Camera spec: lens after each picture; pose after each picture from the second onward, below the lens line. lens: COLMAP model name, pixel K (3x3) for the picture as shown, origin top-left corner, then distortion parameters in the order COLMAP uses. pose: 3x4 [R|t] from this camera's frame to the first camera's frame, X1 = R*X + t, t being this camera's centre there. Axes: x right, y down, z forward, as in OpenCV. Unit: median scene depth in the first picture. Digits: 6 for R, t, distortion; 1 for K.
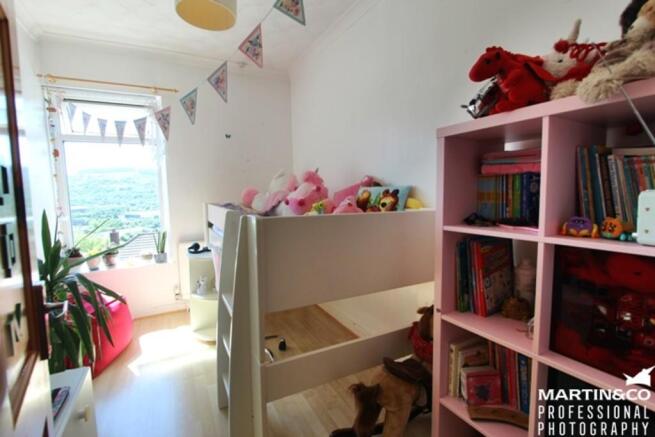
lens RADIAL K [[303.3, 0, 329.7], [0, 303.3, 217.8], [0, 0, 1]] dist [-0.011333, 0.000397]
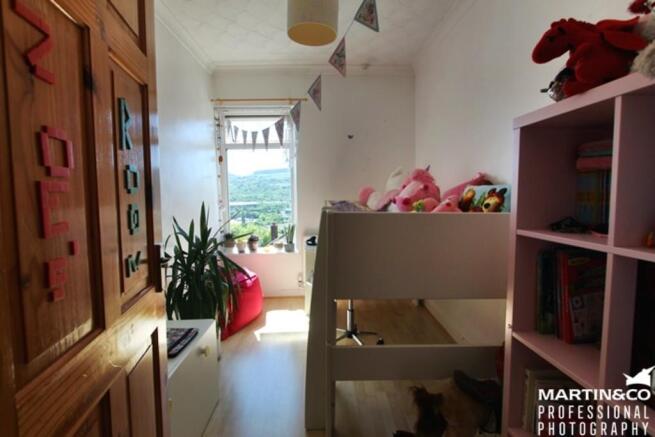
lens RADIAL K [[323.0, 0, 327.9], [0, 323.0, 216.4], [0, 0, 1]] dist [-0.001921, 0.000877]
pose [[0.894708, 0.043406, -0.444538, 0.183991], [-0.046765, 0.998900, 0.003413, 0.006951], [0.444197, 0.017735, 0.895754, -0.047808]]
